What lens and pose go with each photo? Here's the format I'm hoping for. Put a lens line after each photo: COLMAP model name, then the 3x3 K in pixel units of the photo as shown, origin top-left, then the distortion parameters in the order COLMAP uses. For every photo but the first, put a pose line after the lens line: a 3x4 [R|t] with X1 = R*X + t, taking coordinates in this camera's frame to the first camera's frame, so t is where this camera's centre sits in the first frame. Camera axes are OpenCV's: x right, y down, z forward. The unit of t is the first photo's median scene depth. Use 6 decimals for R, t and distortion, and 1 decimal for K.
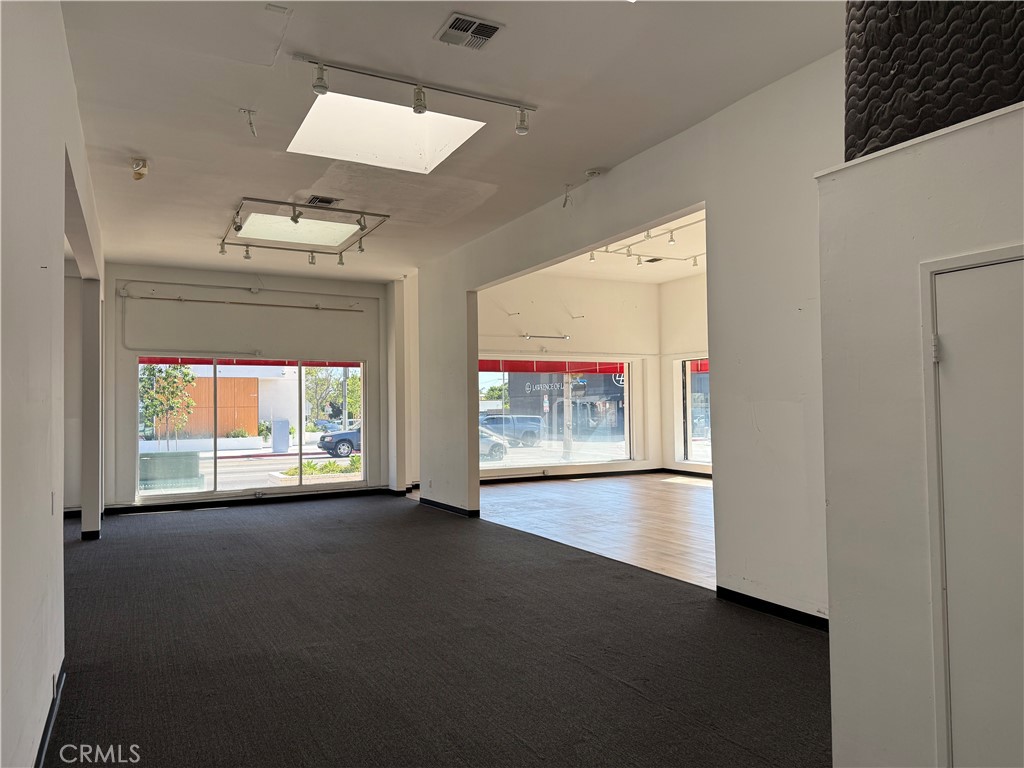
lens RADIAL K [[714.5, 0, 519.7], [0, 714.5, 386.2], [0, 0, 1]] dist [0.064267, -0.058252]
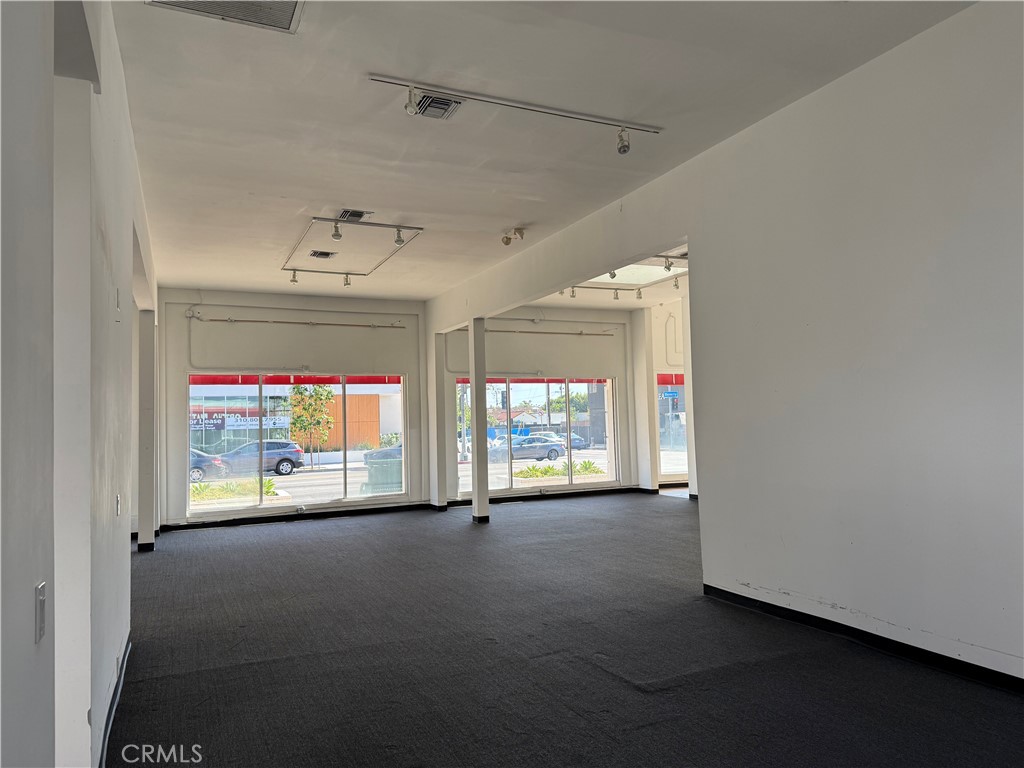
lens RADIAL K [[714.5, 0, 505.9], [0, 714.5, 378.9], [0, 0, 1]] dist [0.064267, -0.058252]
pose [[0.997239, -0.017935, -0.072063, -0.101873], [0.015823, 0.999431, -0.029772, -0.000343], [0.072556, 0.028549, 0.996956, -0.057355]]
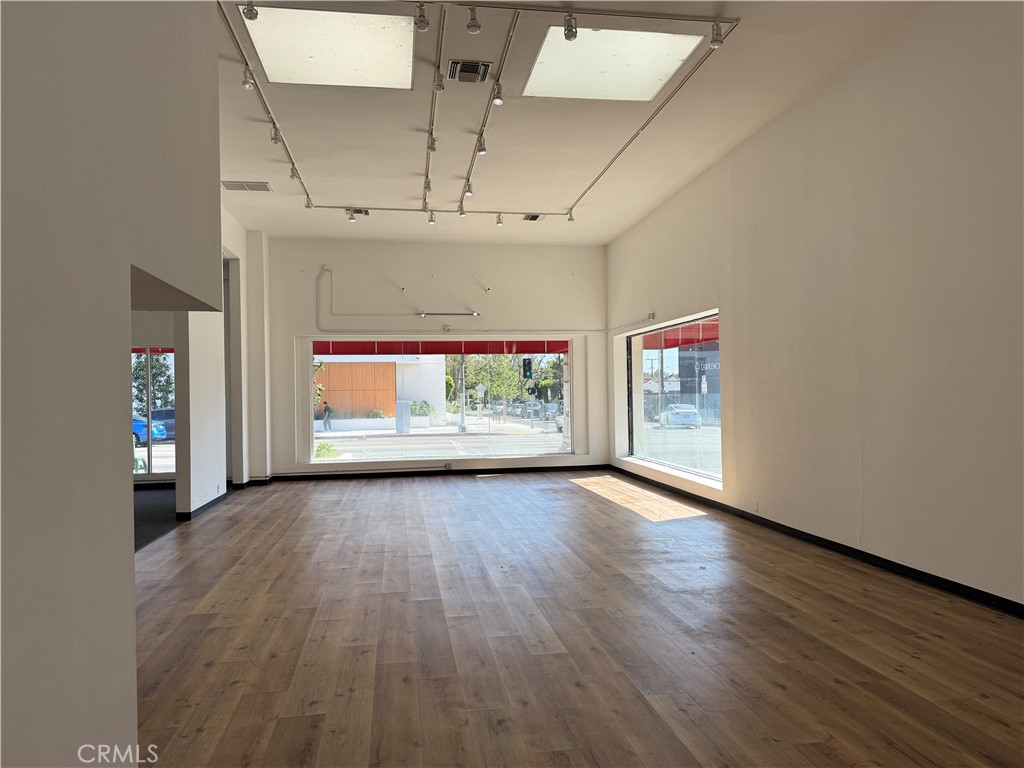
lens RADIAL K [[714.5, 0, 514.7], [0, 714.5, 385.2], [0, 0, 1]] dist [0.064267, -0.058252]
pose [[0.946167, -0.003820, -0.323656, 0.407807], [0.012215, 0.999639, 0.023911, -0.000695], [0.323448, -0.026578, 0.945873, 0.186508]]
